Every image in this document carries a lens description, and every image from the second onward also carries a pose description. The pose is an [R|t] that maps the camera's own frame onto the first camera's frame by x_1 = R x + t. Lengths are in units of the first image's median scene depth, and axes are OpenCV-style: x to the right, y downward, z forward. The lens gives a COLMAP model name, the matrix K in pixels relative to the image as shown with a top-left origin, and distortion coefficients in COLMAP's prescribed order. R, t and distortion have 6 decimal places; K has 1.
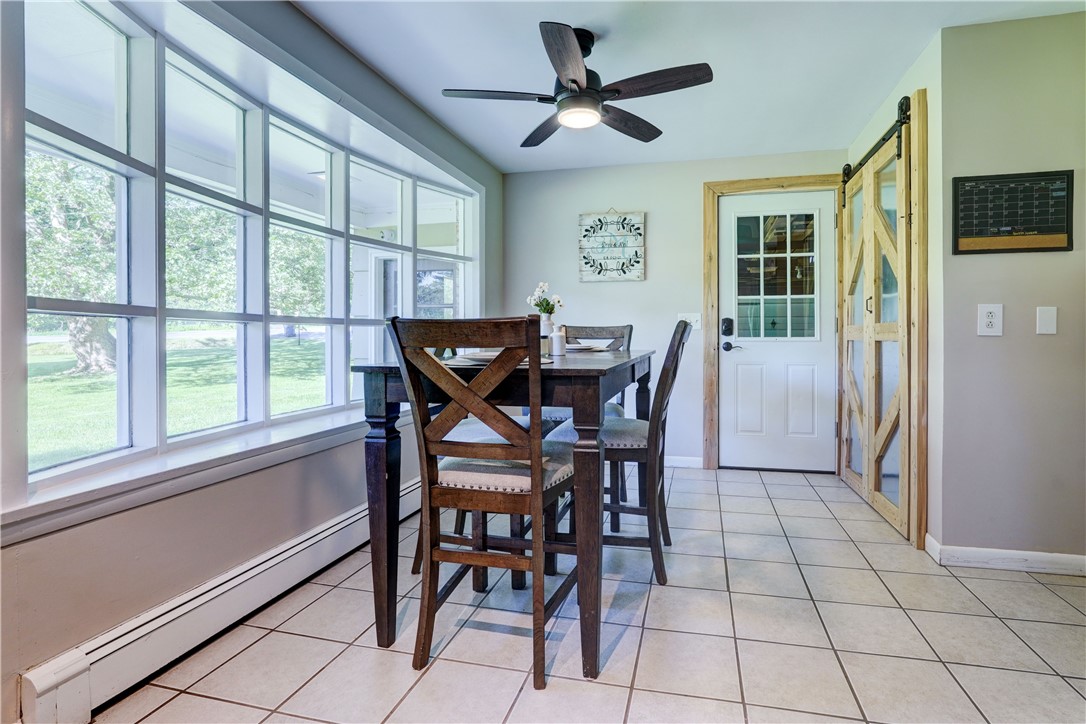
lens RADIAL K [[490.6, 0, 543.1], [0, 490.6, 339.4], [0, 0, 1]] dist [0.000129, 0.000106]
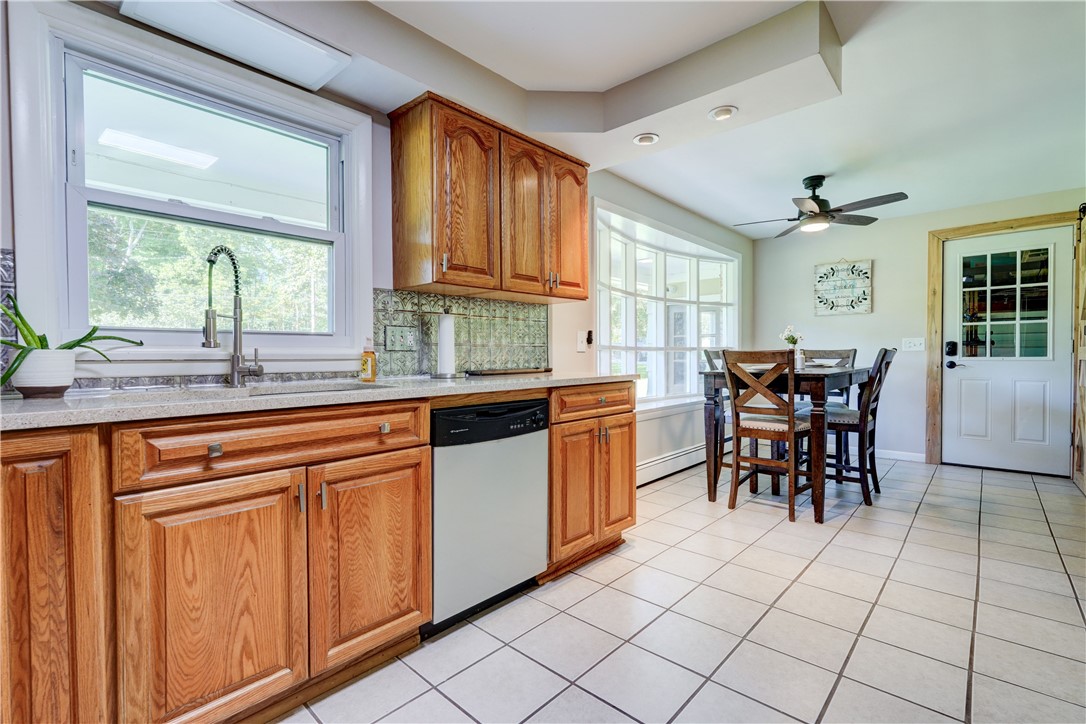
lens RADIAL K [[490.5, 0, 556.6], [0, 490.5, 365.5], [0, 0, 1]] dist [0.000934, 0.000637]
pose [[0.917692, 0.005992, -0.397248, -0.048909], [0.000633, 0.999863, 0.016544, -0.005510], [0.397292, -0.015434, 0.917562, -0.645946]]
